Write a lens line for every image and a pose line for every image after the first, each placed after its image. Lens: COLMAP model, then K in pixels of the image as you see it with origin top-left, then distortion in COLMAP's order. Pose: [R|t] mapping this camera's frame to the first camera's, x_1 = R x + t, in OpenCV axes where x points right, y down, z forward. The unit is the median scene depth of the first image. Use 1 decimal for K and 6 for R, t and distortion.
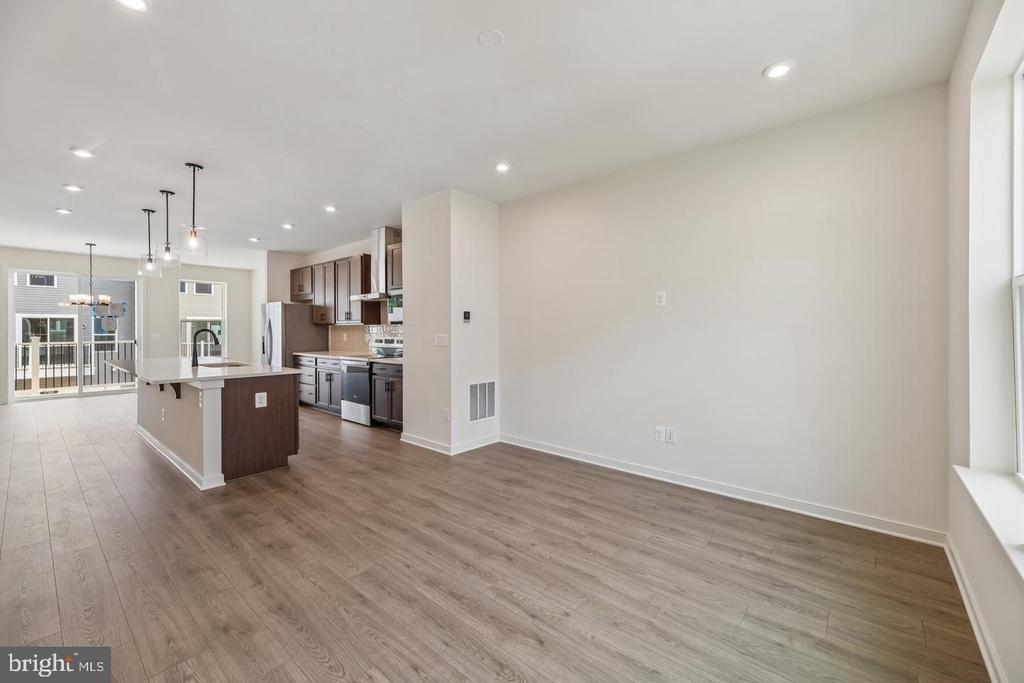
lens RADIAL K [[408.3, 0, 514.7], [0, 408.3, 333.2], [0, 0, 1]] dist [0.004105, -0.000043]
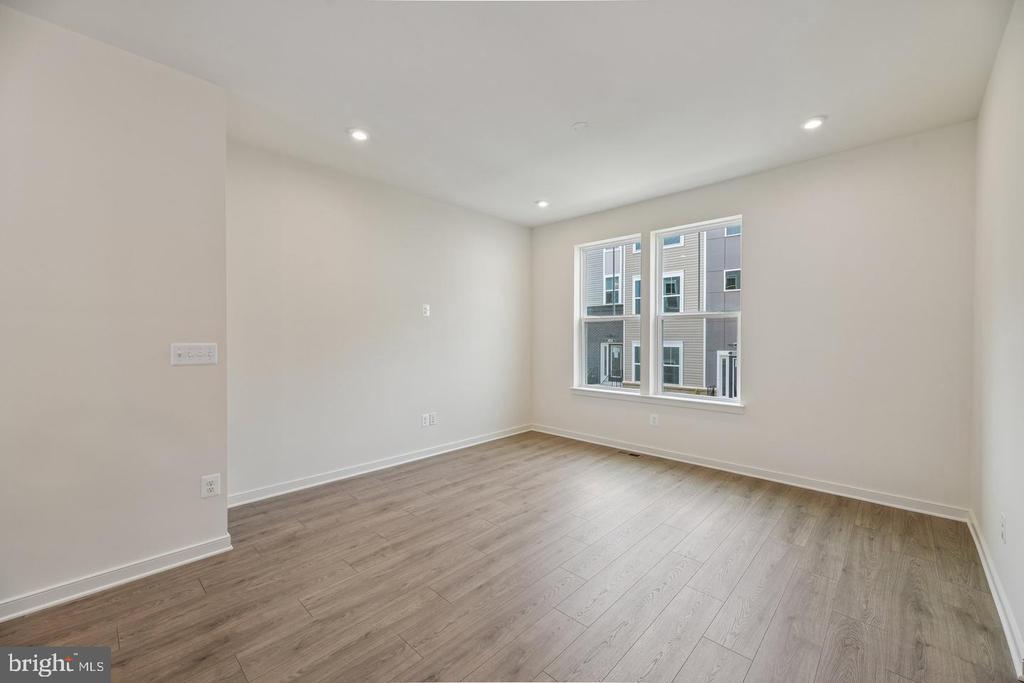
lens RADIAL K [[408.3, 0, 515.6], [0, 408.3, 344.5], [0, 0, 1]] dist [0.004105, -0.000043]
pose [[0.049346, -0.024241, 0.998488, -0.998436], [0.000099, 0.999706, 0.024265, -0.014599], [-0.998782, -0.001098, 0.049334, 0.778244]]
